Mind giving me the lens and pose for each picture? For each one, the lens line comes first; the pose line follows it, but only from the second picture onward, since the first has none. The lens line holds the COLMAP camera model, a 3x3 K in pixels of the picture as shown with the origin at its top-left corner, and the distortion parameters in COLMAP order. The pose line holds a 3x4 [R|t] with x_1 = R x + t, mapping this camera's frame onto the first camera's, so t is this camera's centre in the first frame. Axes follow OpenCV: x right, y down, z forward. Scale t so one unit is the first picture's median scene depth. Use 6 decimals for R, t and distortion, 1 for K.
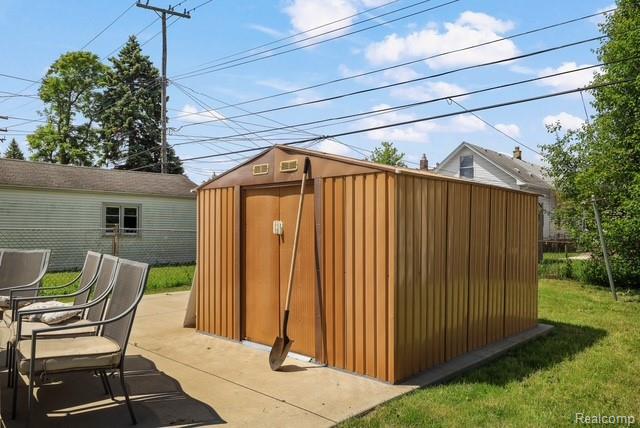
lens RADIAL K [[482.9, 0, 319.1], [0, 482.9, 218.2], [0, 0, 1]] dist [0.022257, 0.002304]
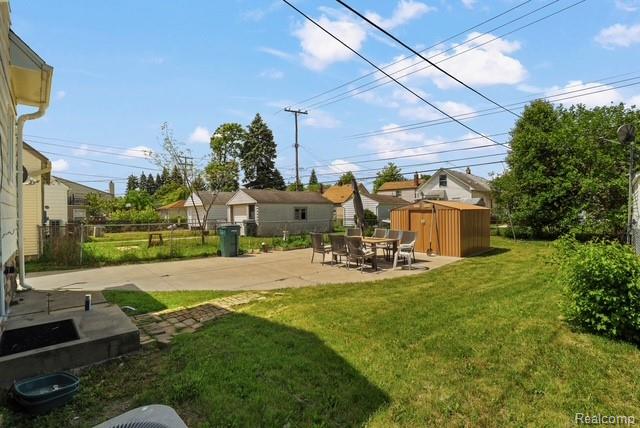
lens RADIAL K [[294.2, 0, 321.6], [0, 294.2, 209.6], [0, 0, 1]] dist [-0.030820, 0.003400]
pose [[0.997647, -0.020301, -0.065490, -0.103984], [0.021348, 0.999655, 0.015318, -0.018075], [0.065157, -0.016680, 0.997736, -0.195425]]
